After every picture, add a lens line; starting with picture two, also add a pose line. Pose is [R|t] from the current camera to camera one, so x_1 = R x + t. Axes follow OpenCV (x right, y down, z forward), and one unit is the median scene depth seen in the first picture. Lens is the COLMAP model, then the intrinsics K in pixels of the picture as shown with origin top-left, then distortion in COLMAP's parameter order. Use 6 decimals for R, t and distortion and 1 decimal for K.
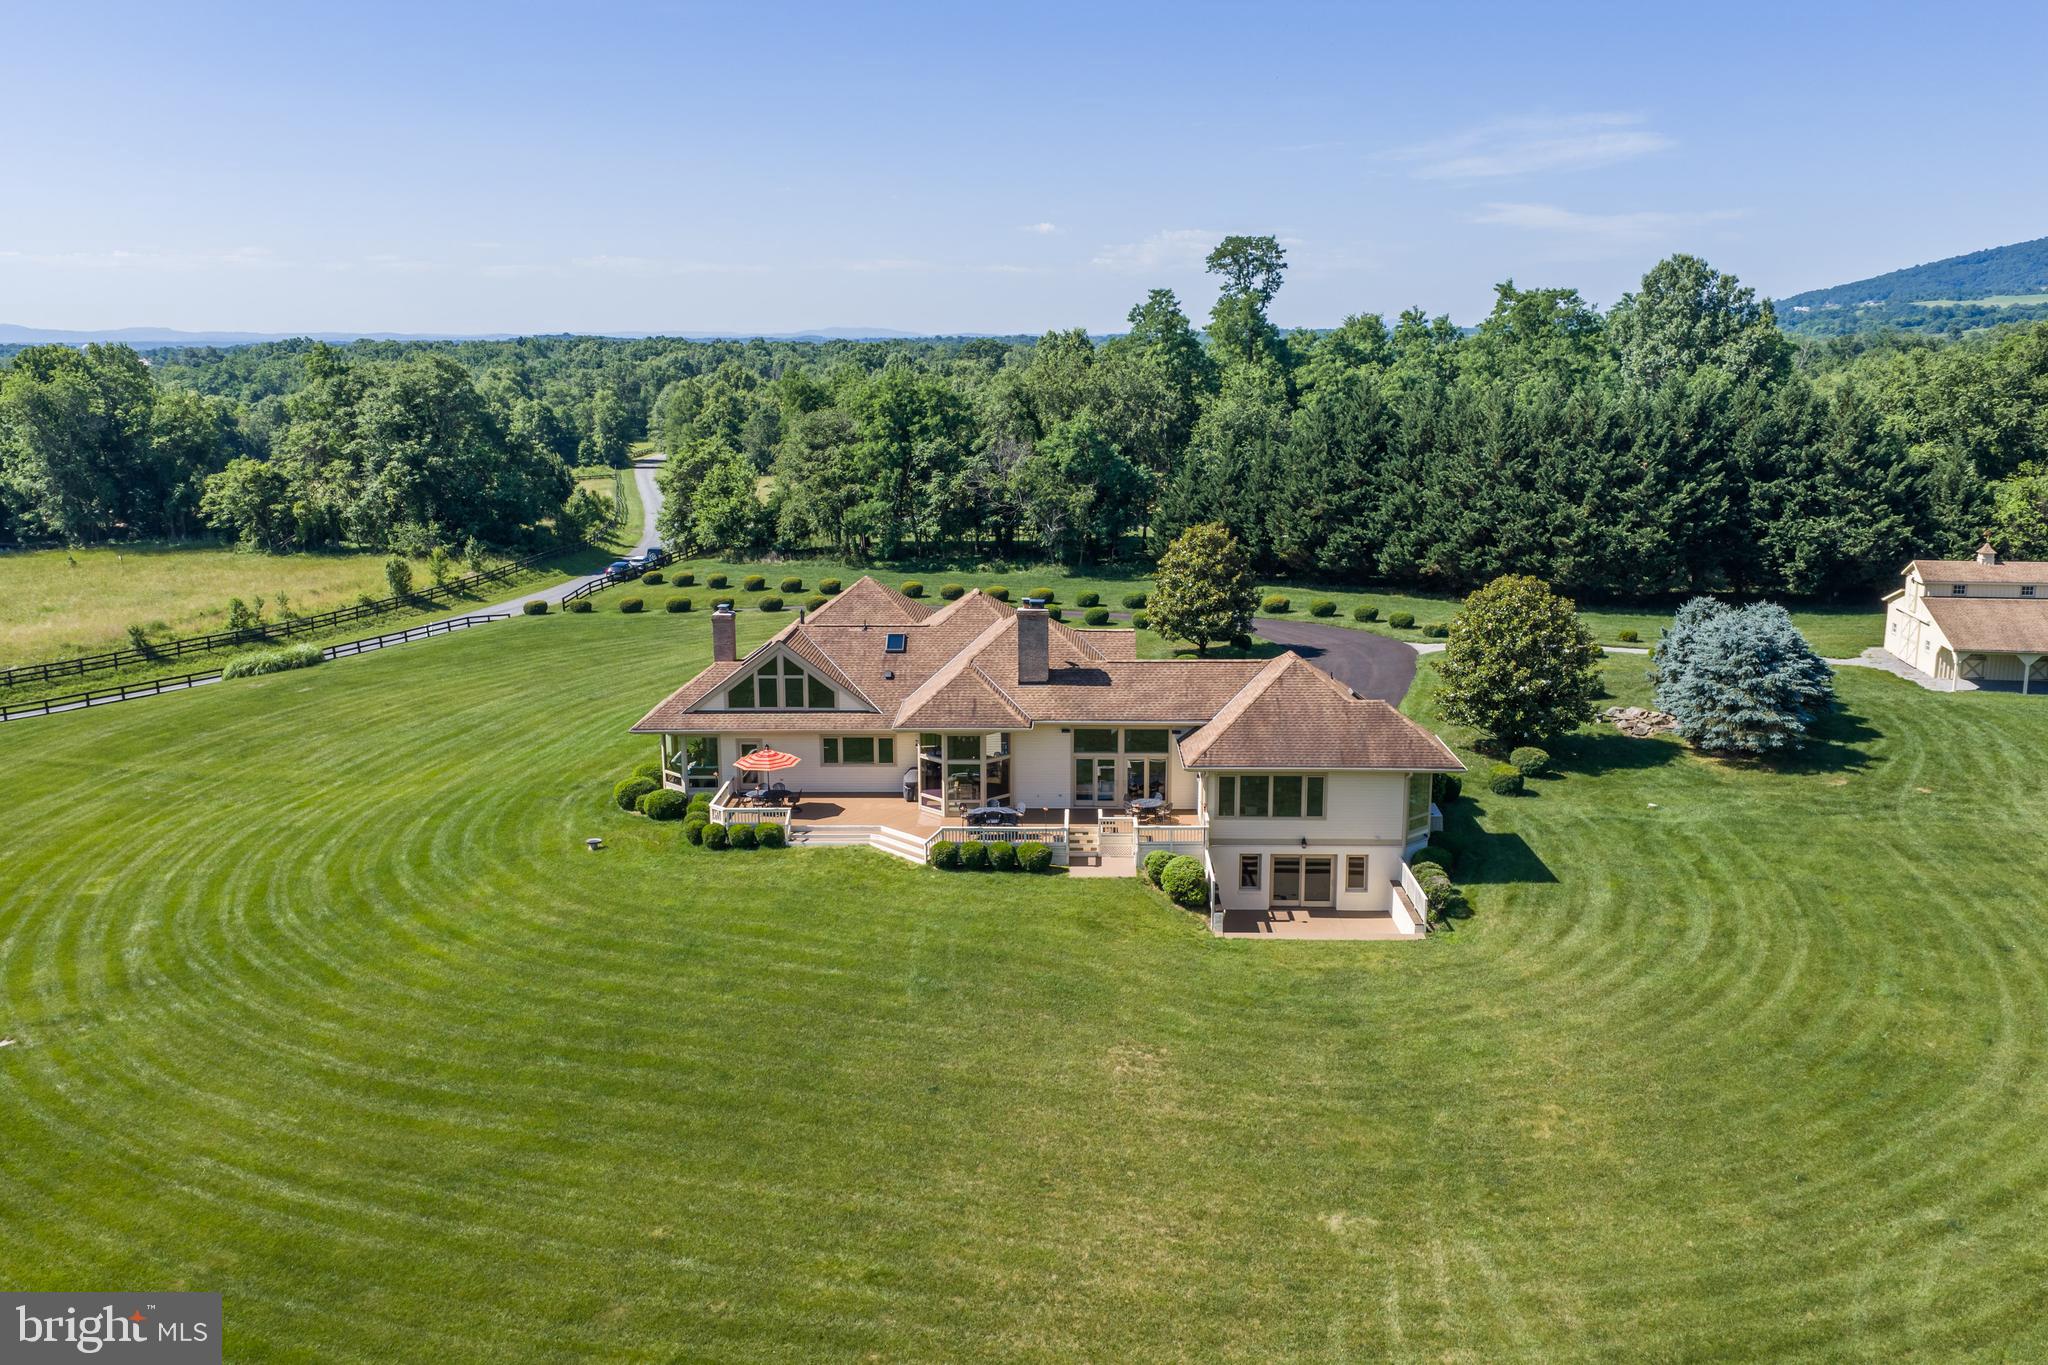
lens RADIAL K [[1707.8, 0, 1028.9], [0, 1707.8, 683.5], [0, 0, 1]] dist [0.008813, -0.010511]
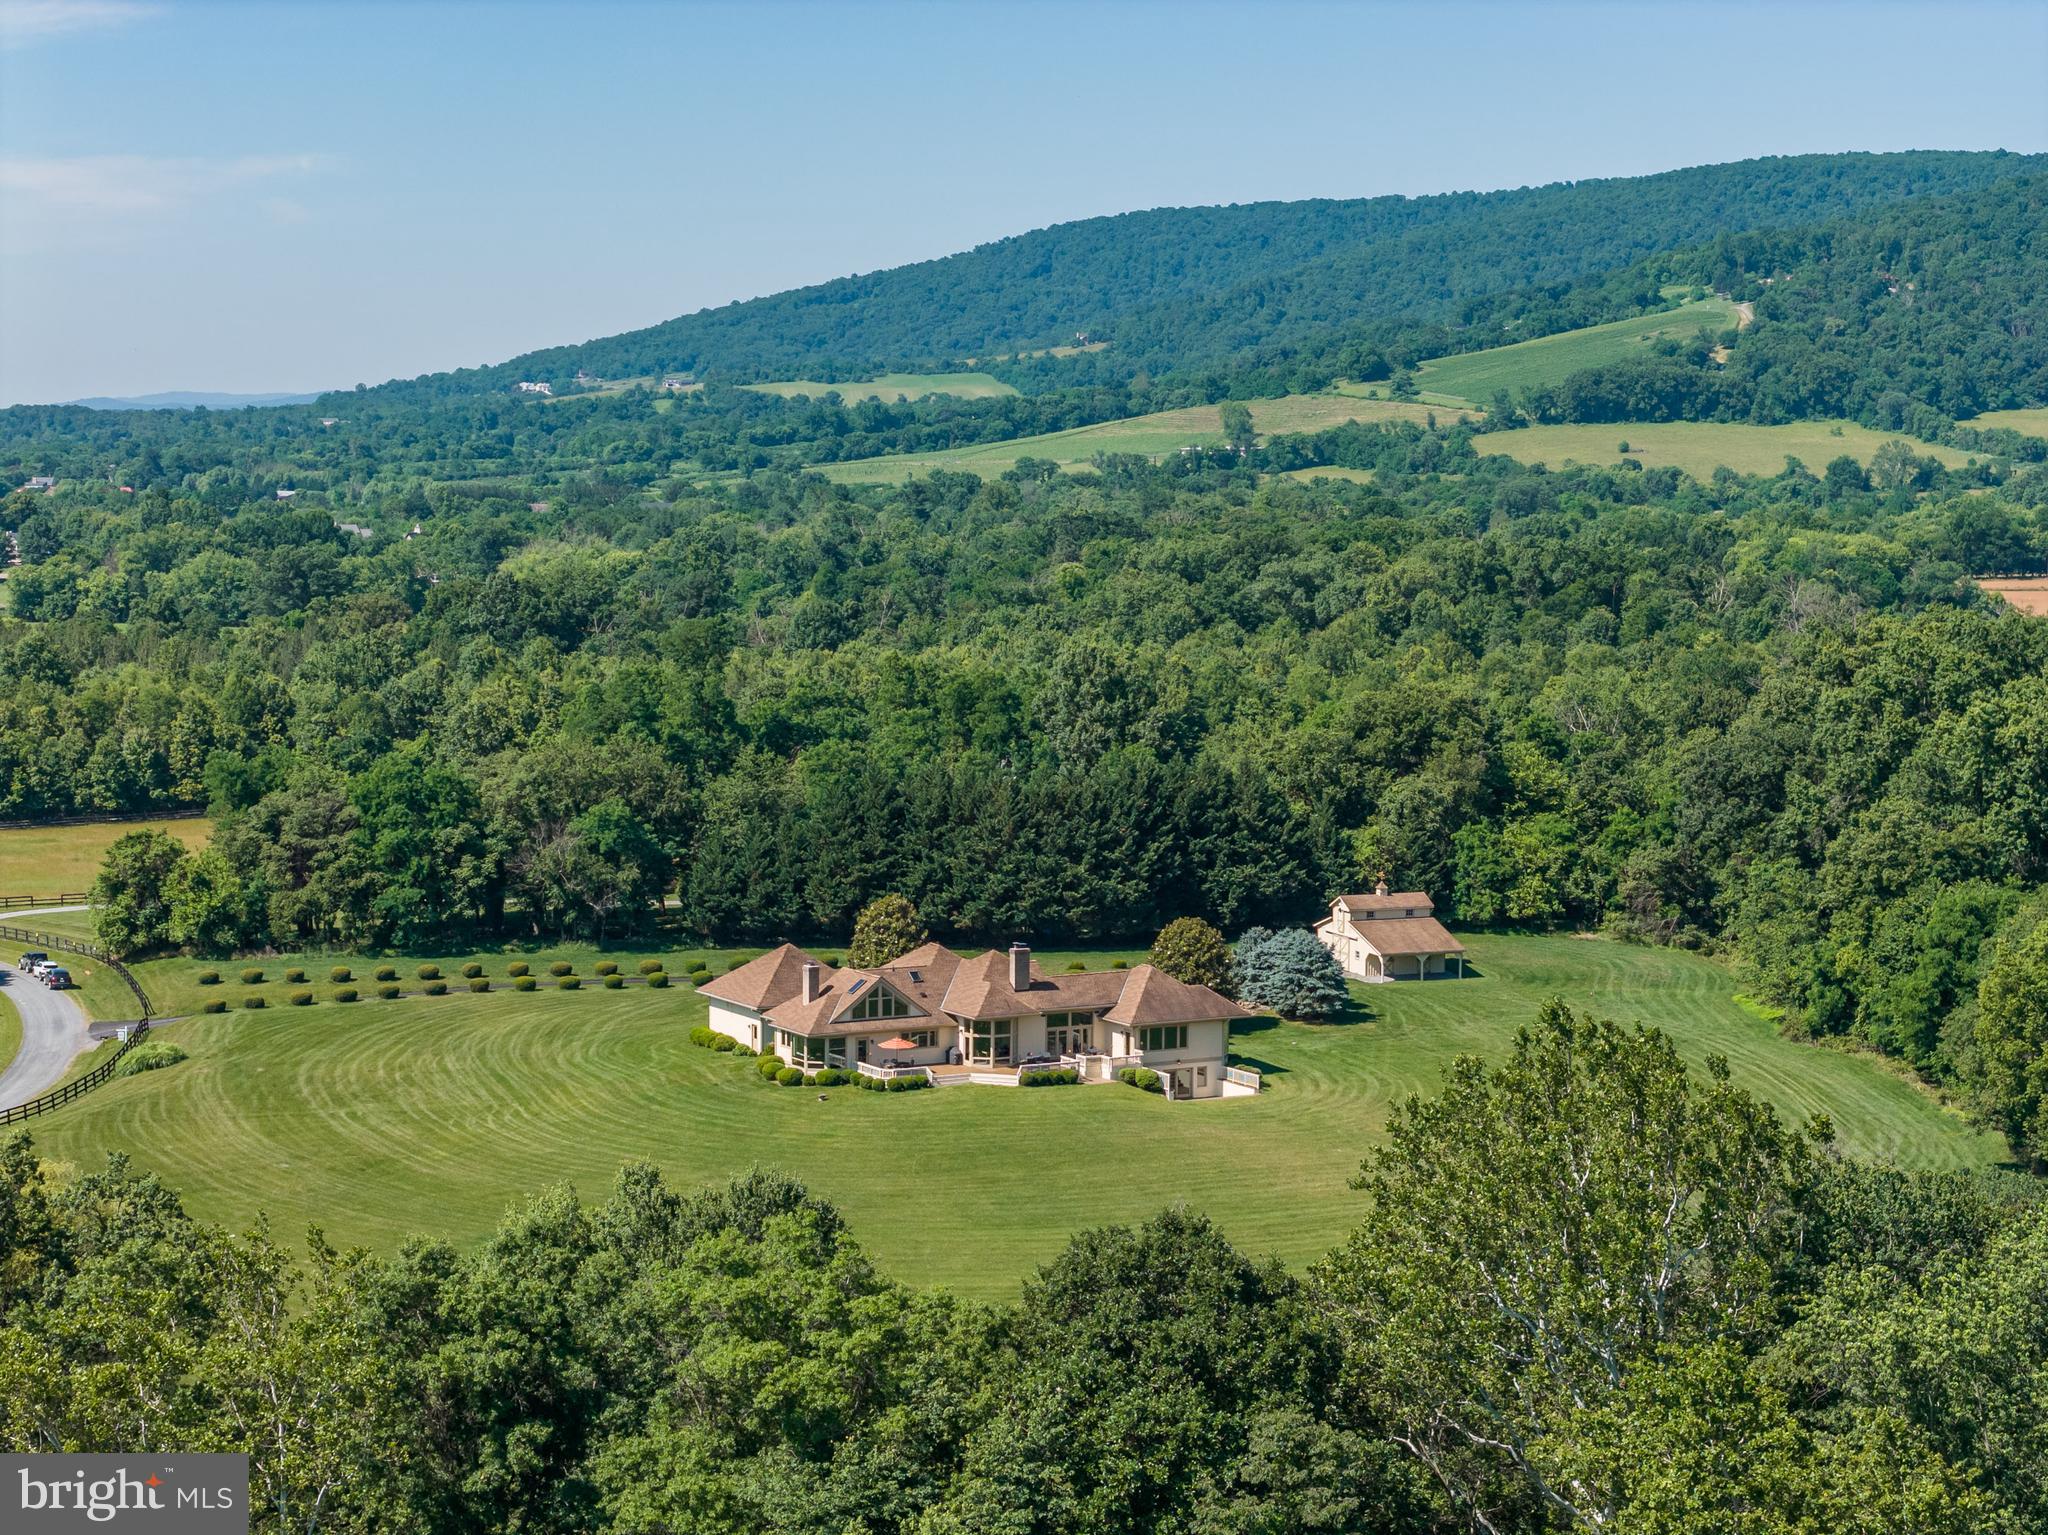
lens RADIAL K [[4095.4, 0, 1030.1], [0, 4095.4, 721.4], [0, 0, 1]] dist [-0.243980, 1.137040]
pose [[0.853530, -0.028712, 0.520252, -1.233009], [0.093691, 0.990663, -0.099038, 0.081183], [-0.512550, 0.133275, 0.848251, -1.486956]]
